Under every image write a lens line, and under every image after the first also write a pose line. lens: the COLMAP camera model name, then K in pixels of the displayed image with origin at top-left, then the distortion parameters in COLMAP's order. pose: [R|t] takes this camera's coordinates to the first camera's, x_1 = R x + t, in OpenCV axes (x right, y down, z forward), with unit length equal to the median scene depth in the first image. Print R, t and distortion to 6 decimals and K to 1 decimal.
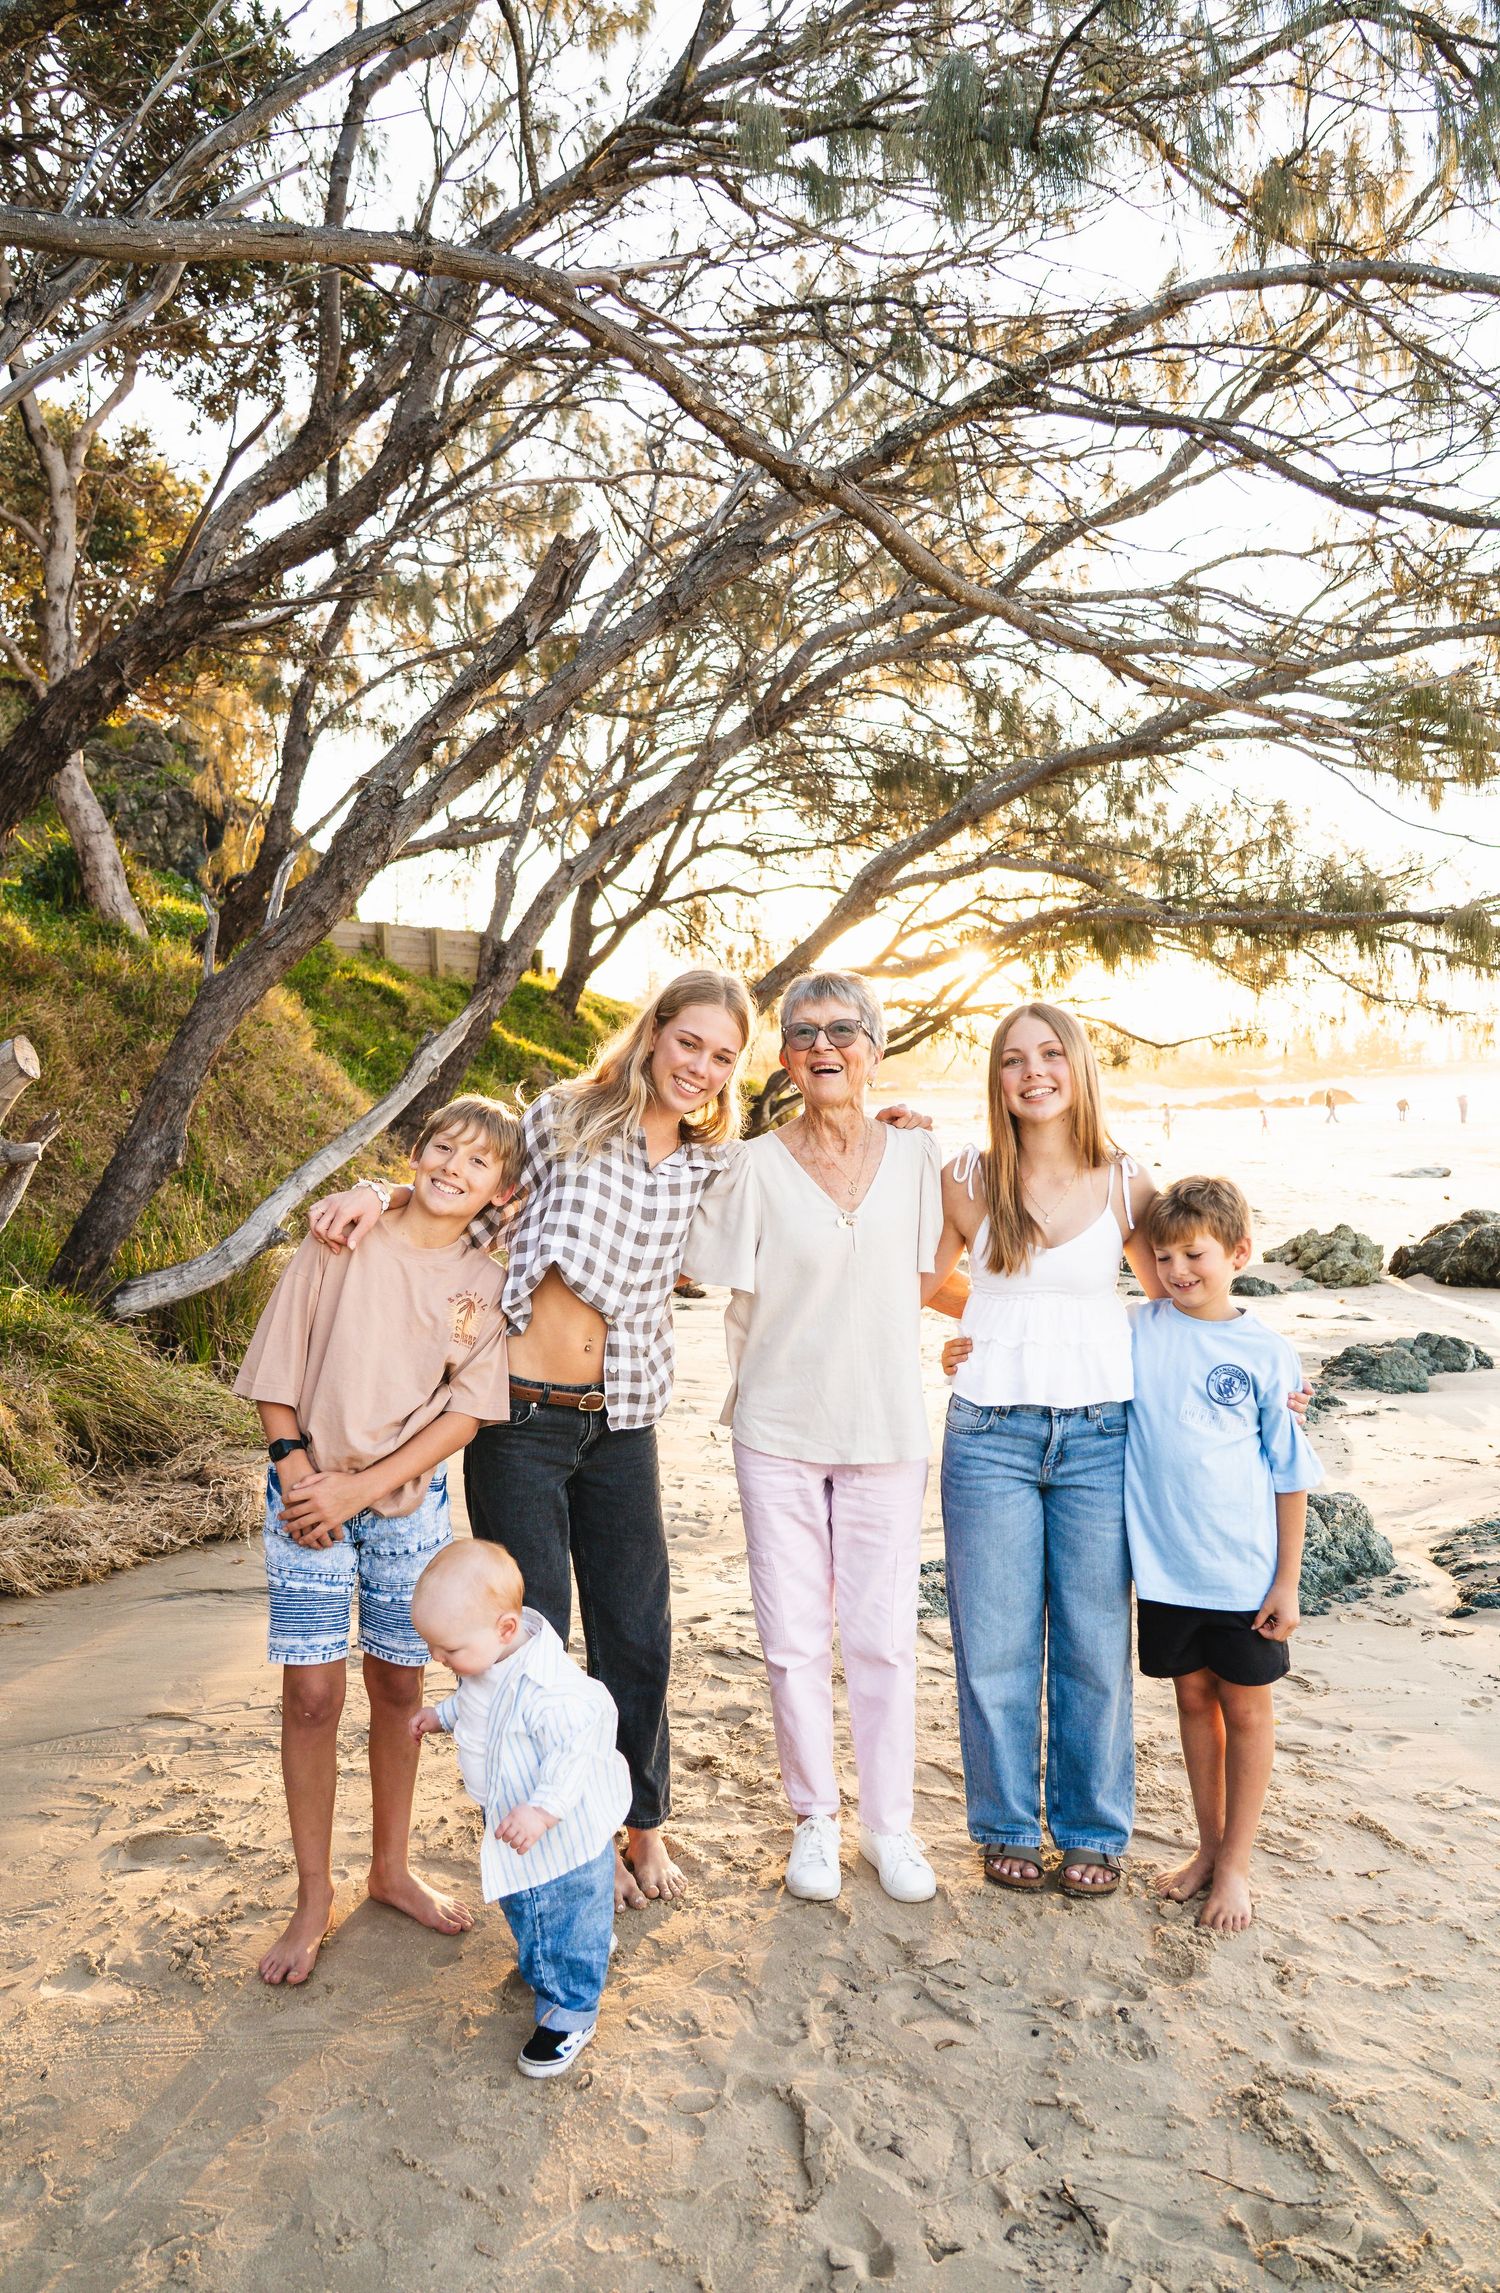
lens RADIAL K [[1633.0, 0, 716.2], [0, 1633.0, 1192.9], [0, 0, 1]] dist [-0.142673, 0.076908]
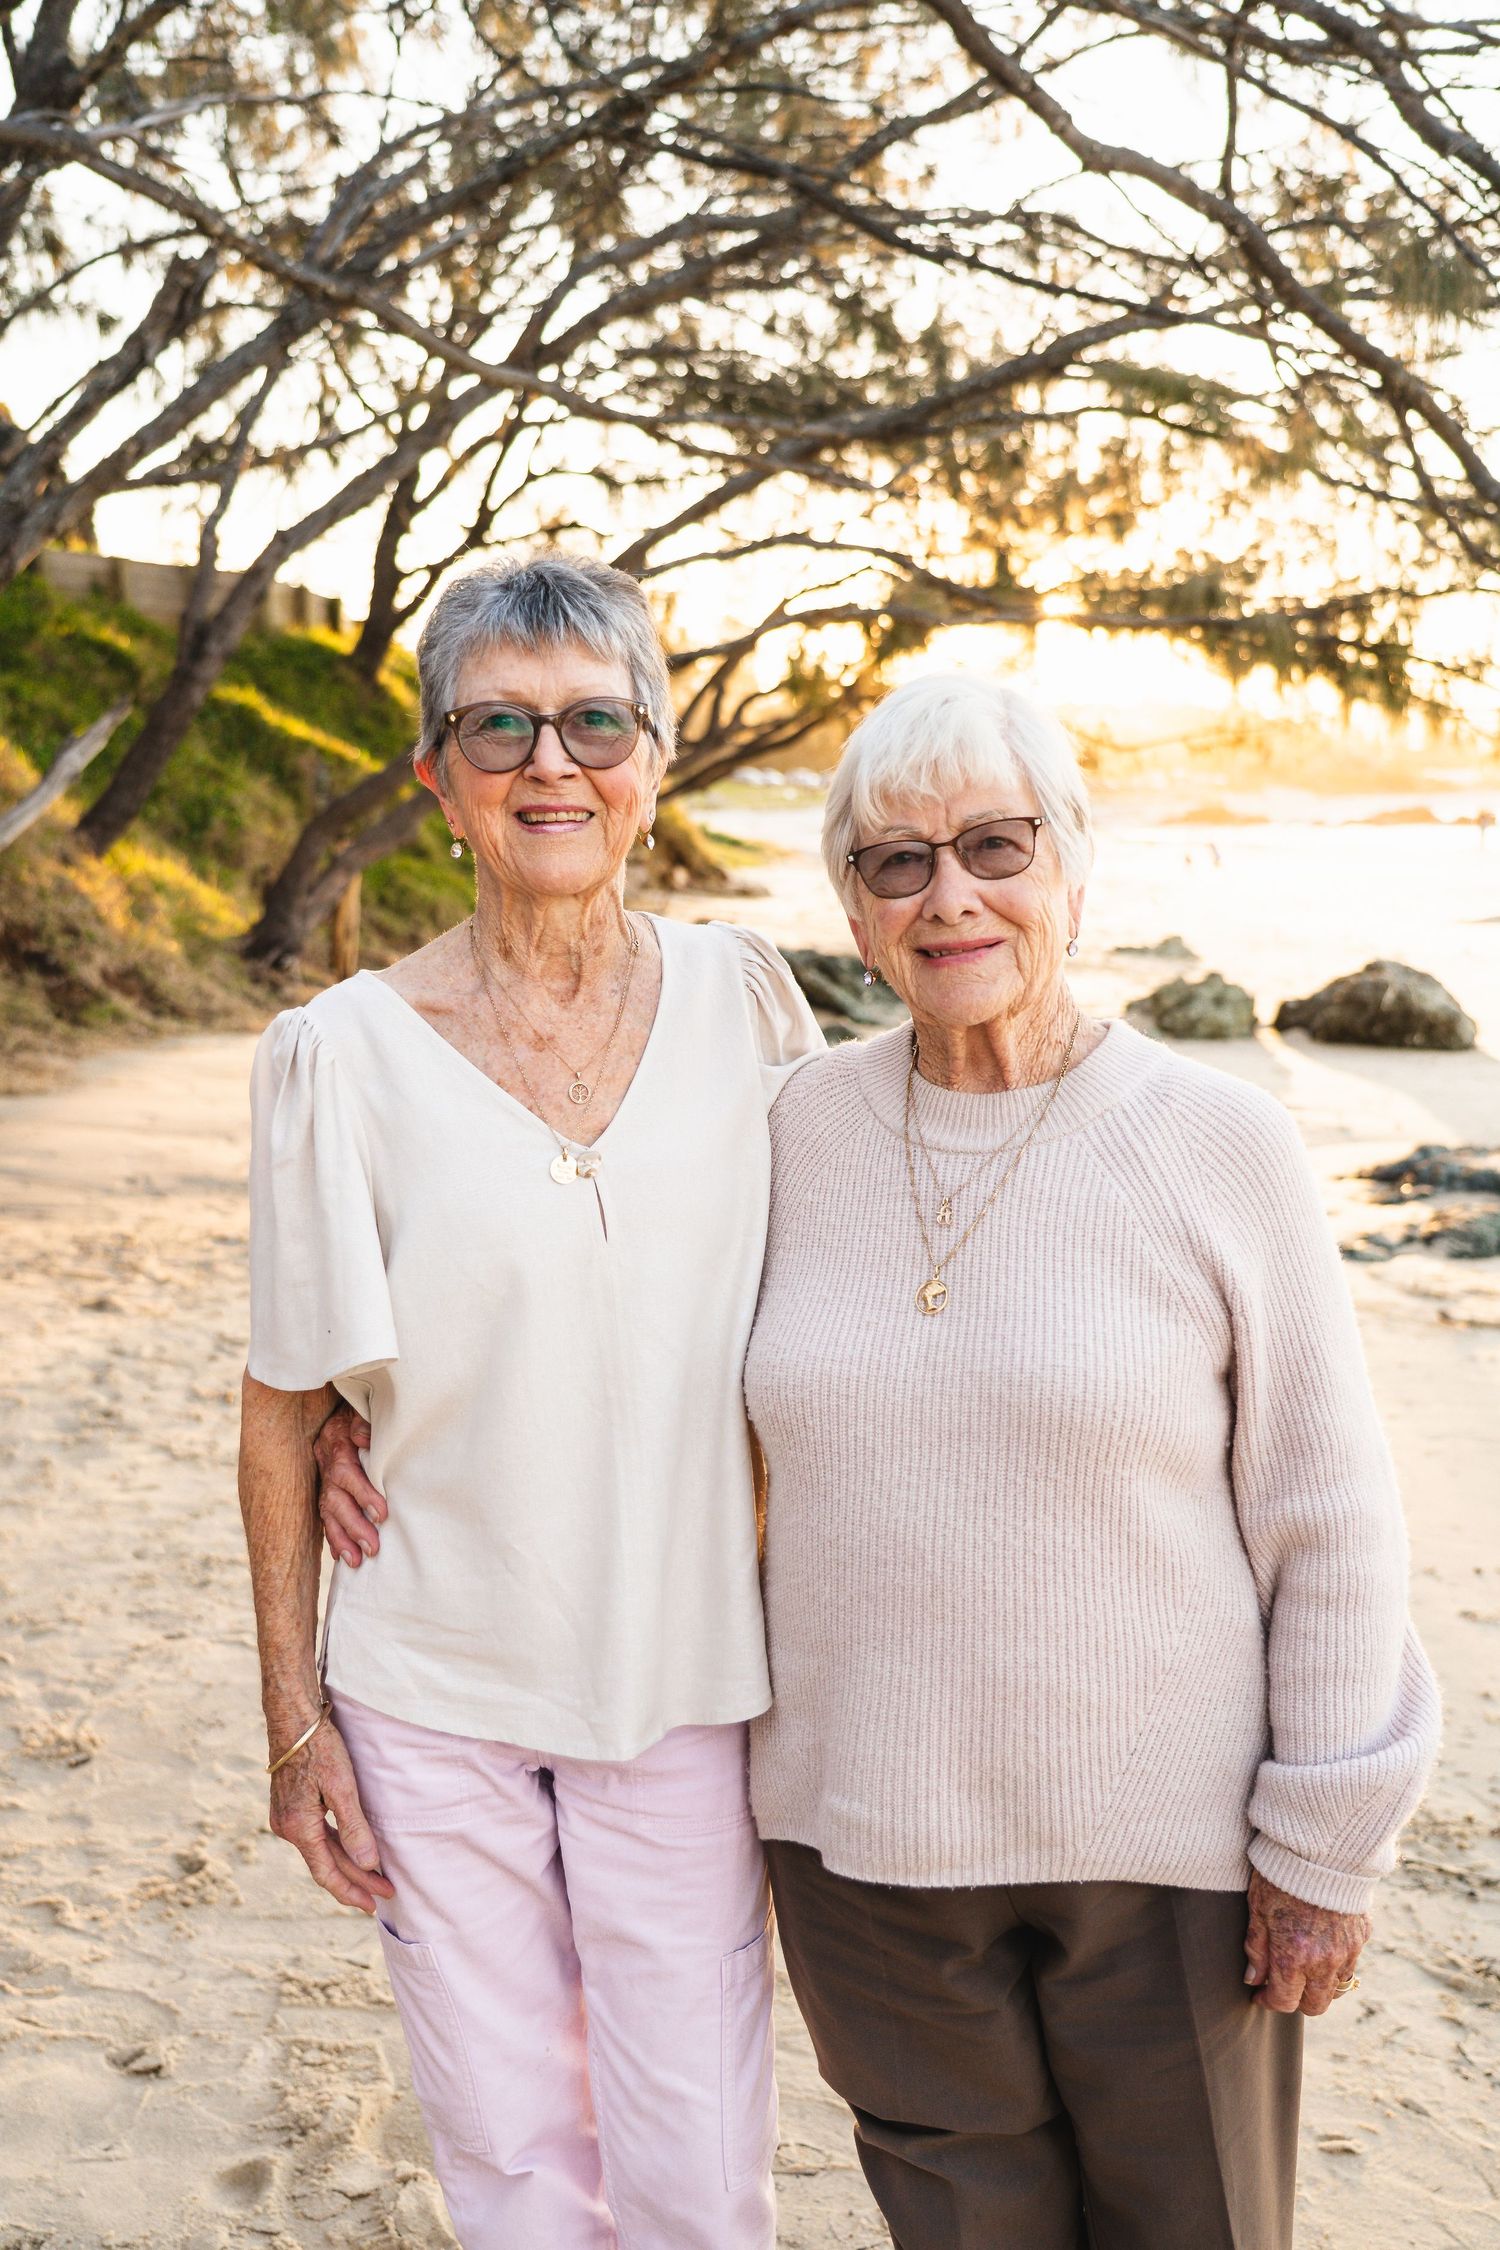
lens RADIAL K [[2348.1, 0, 750.0], [0, 2348.1, 1125.0], [0, 0, 1]] dist [0.008145, 0.292343]
pose [[0.999102, 0.024656, 0.034461, 0.121425], [-0.027404, 0.996280, 0.081698, 0.007402], [-0.032318, -0.082569, 0.996061, -0.305994]]
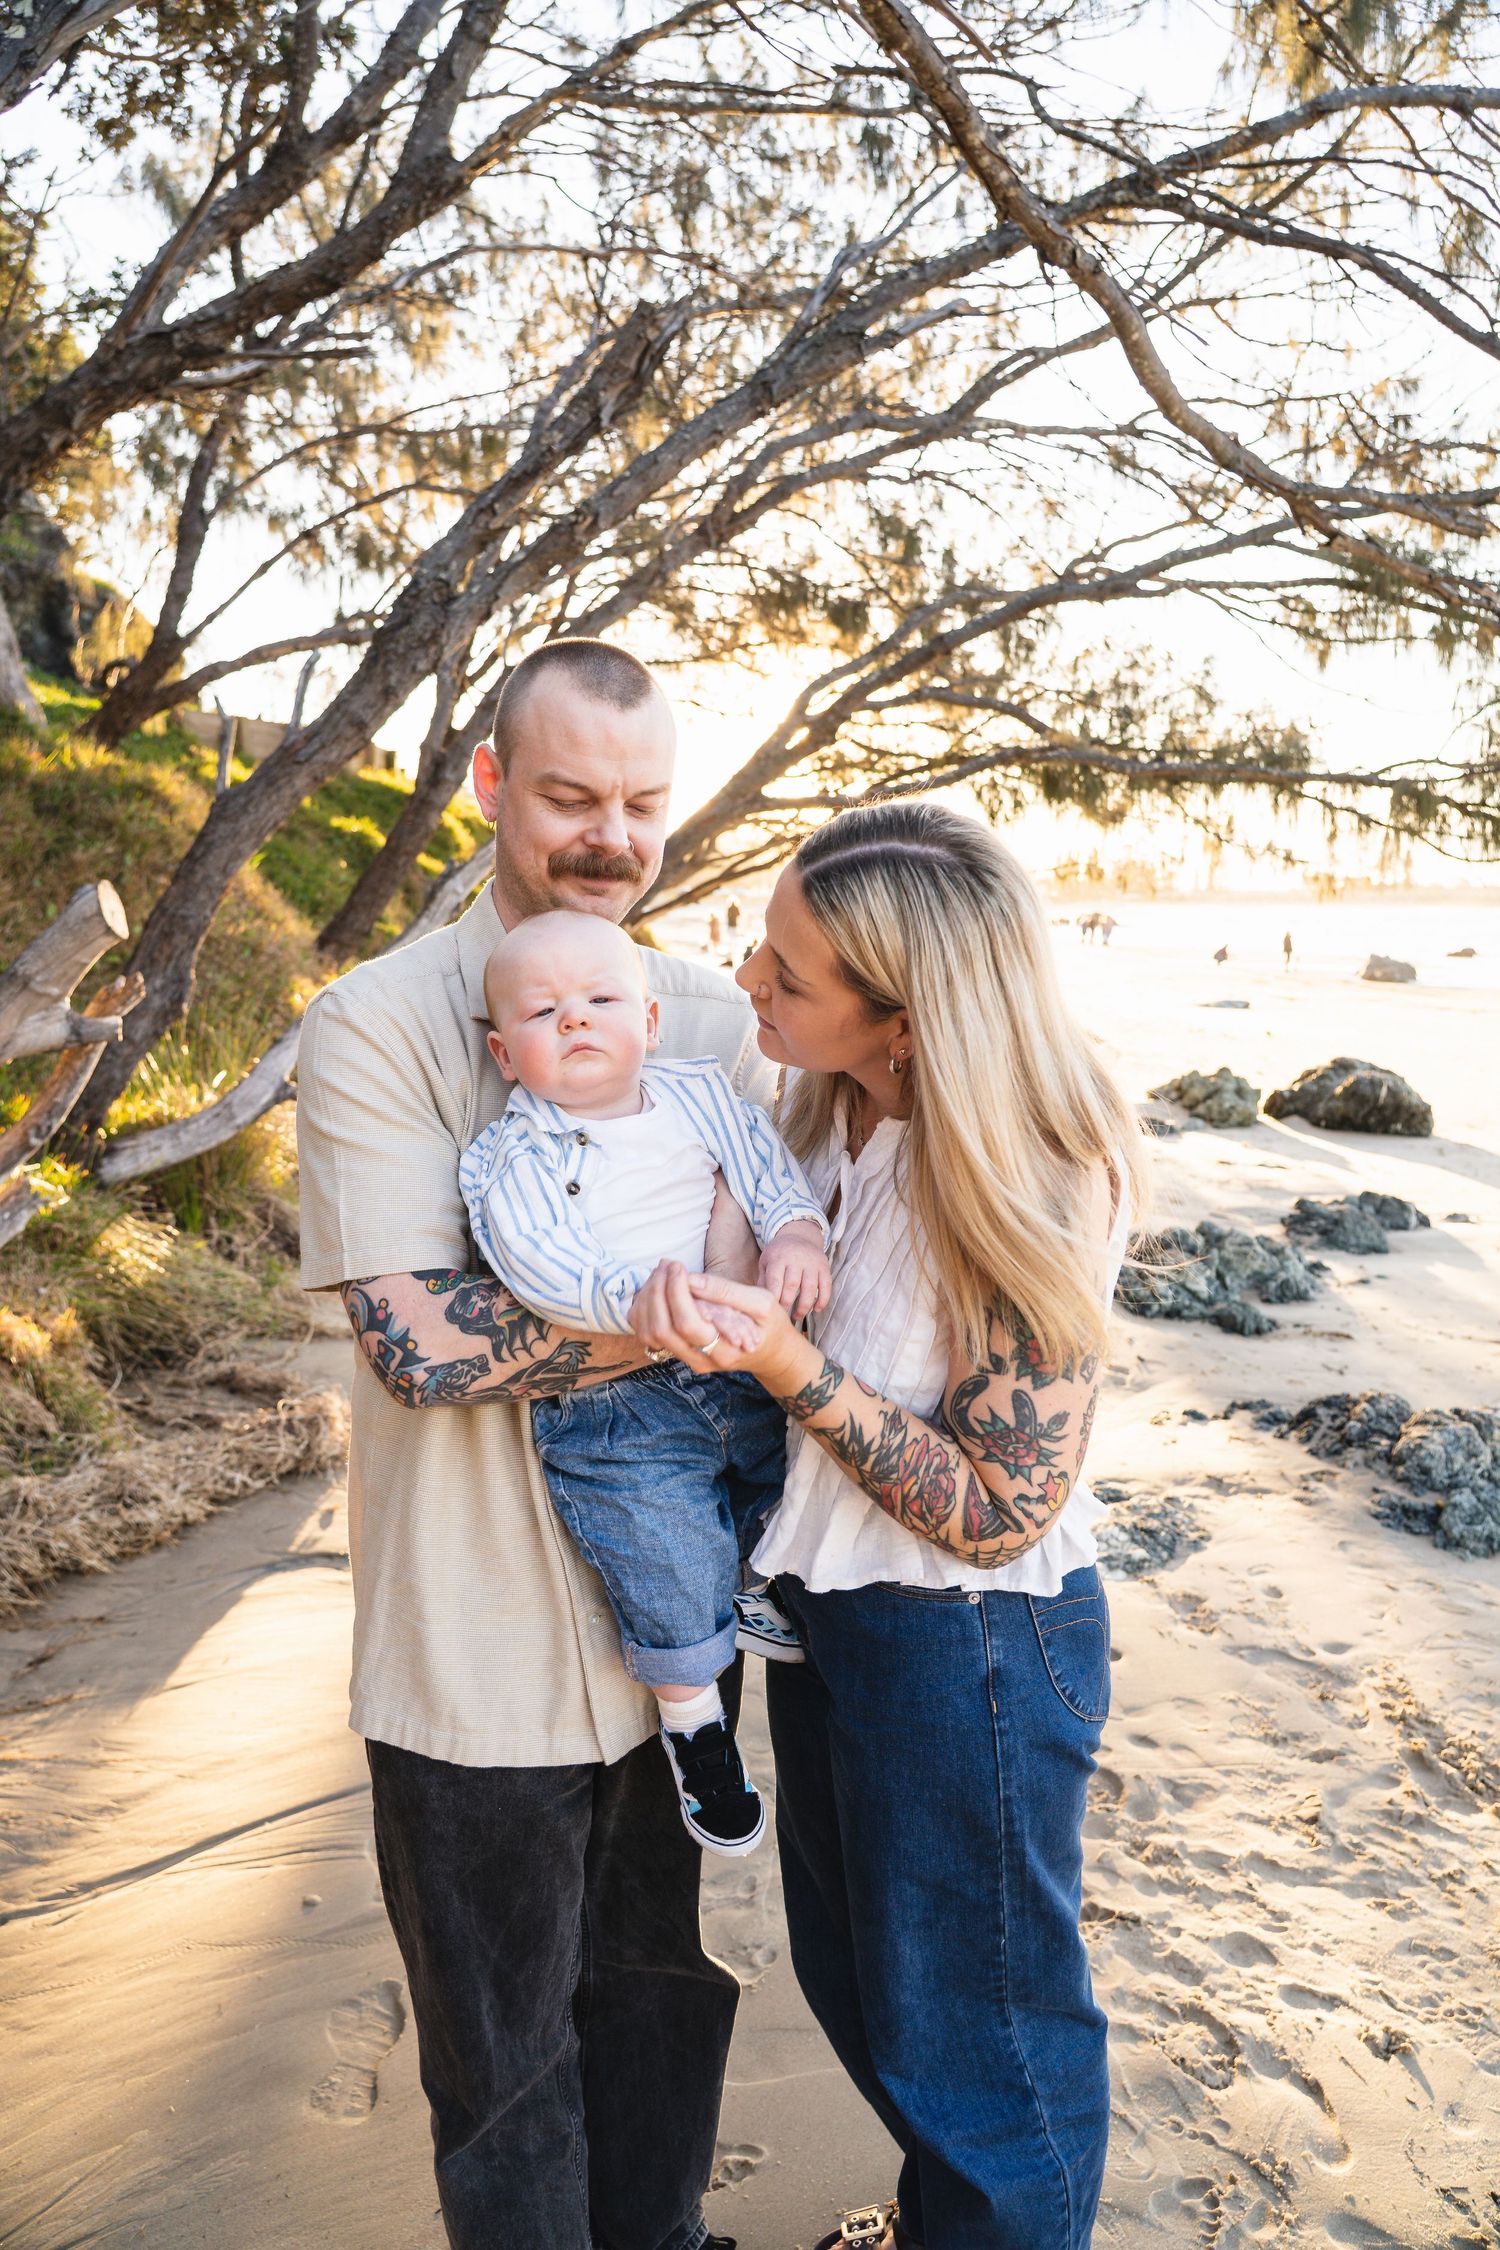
lens RADIAL K [[1547.3, 0, 741.9], [0, 1547.3, 1129.4], [0, 0, 1]] dist [-0.140976, 0.072444]
pose [[0.988027, 0.020361, 0.152929, -0.083670], [-0.034070, 0.995576, 0.087561, -0.018536], [-0.150469, -0.091723, 0.984351, 0.078180]]
